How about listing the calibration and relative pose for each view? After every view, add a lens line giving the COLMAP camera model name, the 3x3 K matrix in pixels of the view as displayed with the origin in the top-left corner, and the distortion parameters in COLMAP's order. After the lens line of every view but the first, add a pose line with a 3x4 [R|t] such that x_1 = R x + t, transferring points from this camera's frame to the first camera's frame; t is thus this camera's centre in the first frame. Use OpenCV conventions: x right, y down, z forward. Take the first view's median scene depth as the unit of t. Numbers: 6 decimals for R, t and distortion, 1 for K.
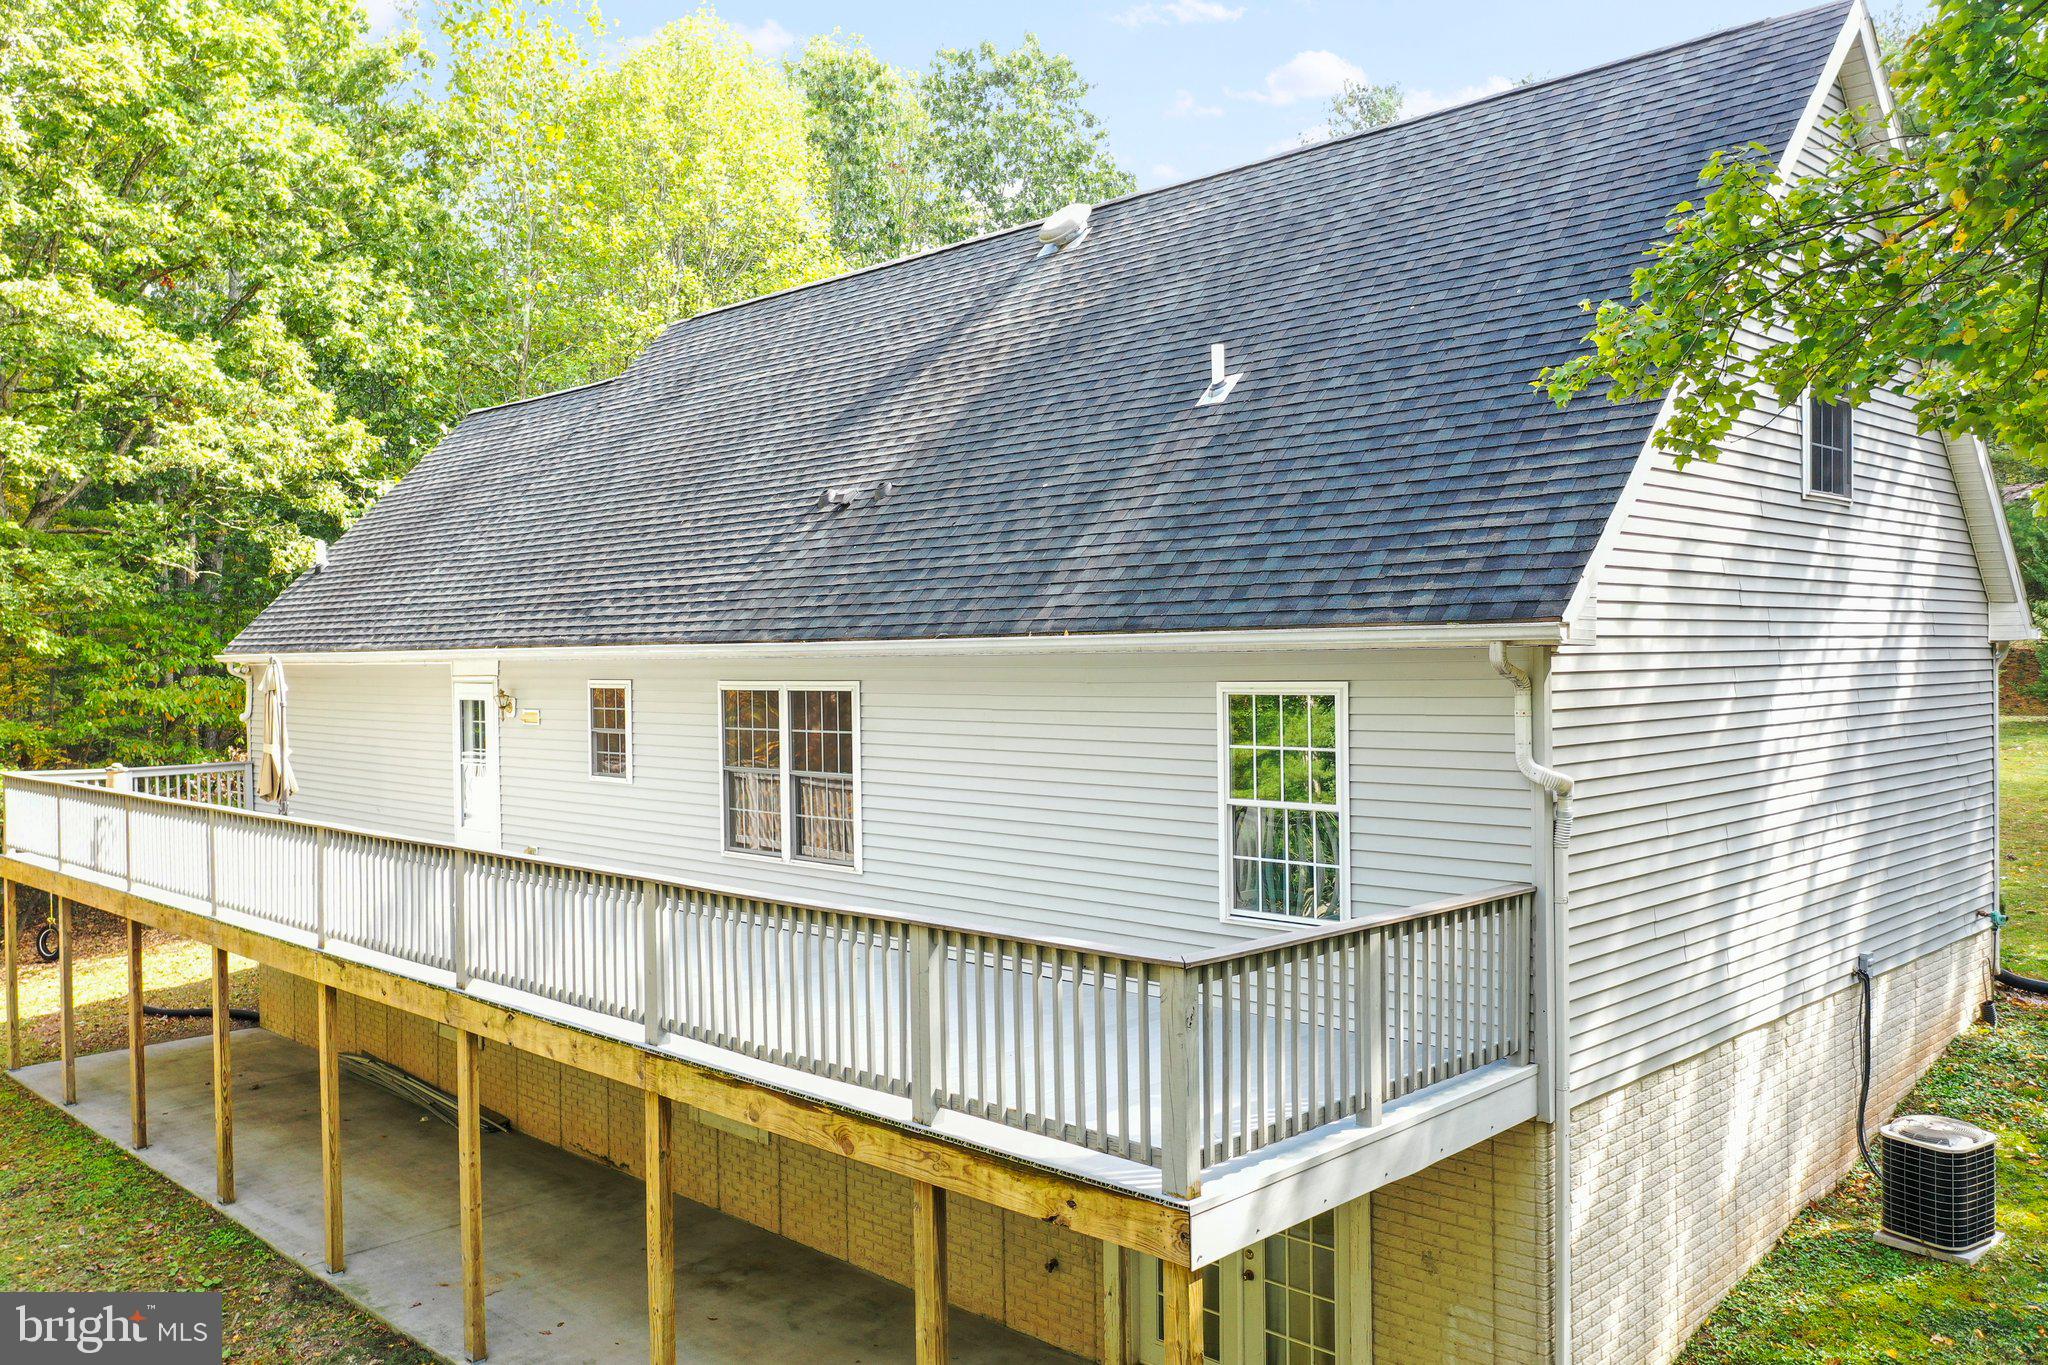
lens RADIAL K [[1637.0, 0, 1023.5], [0, 1637.0, 676.9], [0, 0, 1]] dist [0.008070, -0.005185]
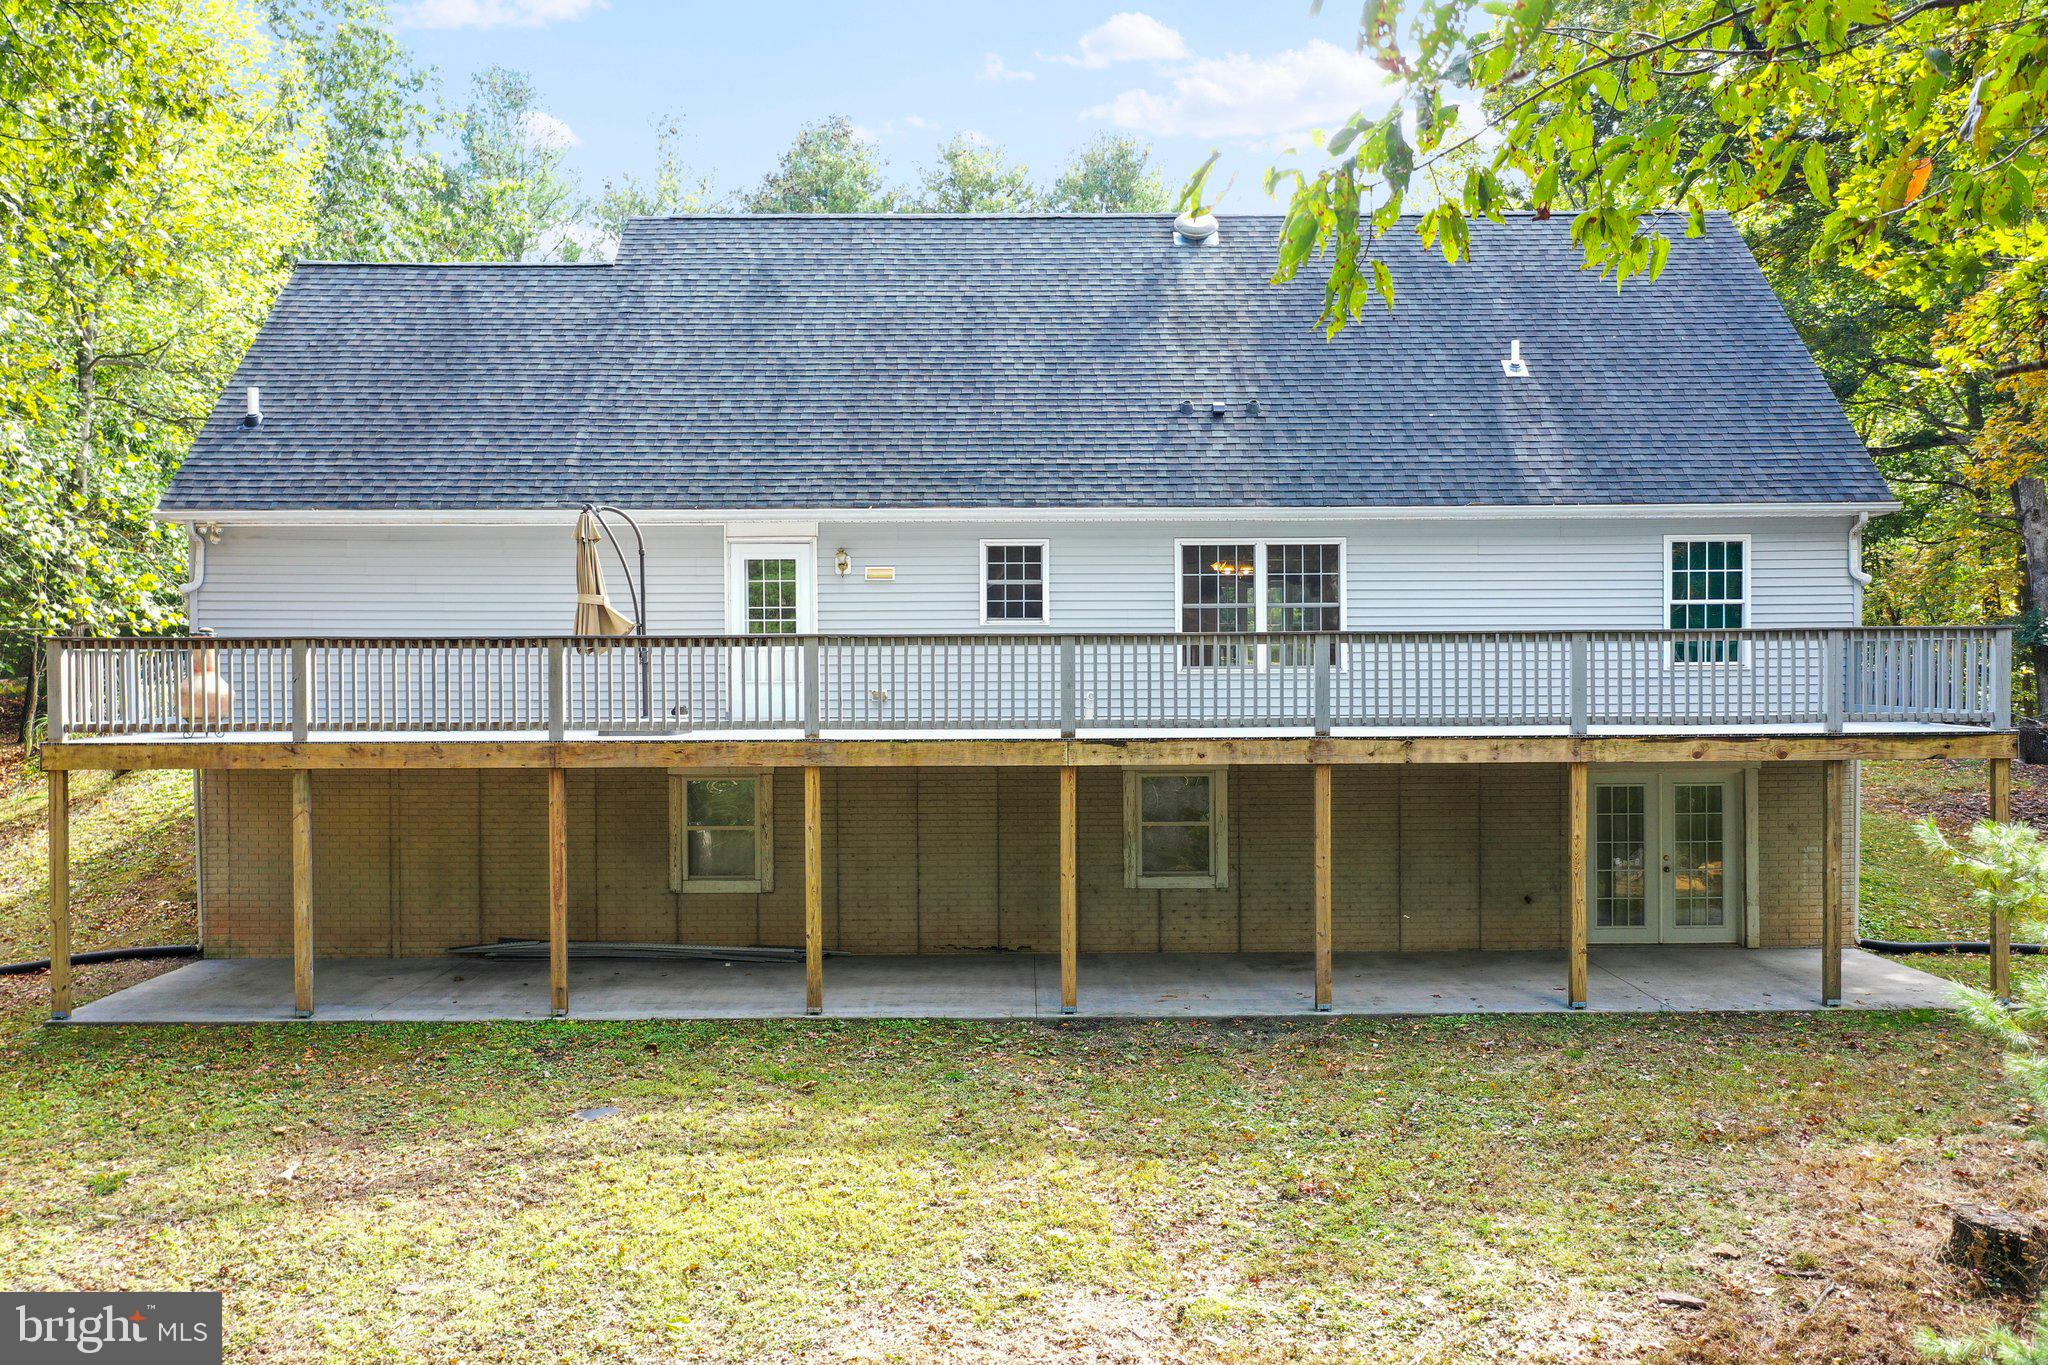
lens RADIAL K [[1637.0, 0, 1024.8], [0, 1637.0, 686.0], [0, 0, 1]] dist [0.008070, -0.005185]
pose [[0.697315, -0.002340, 0.716761, -1.387295], [0.006747, 0.999972, -0.003299, 0.142264], [-0.716733, 0.007137, 0.697311, 0.217522]]
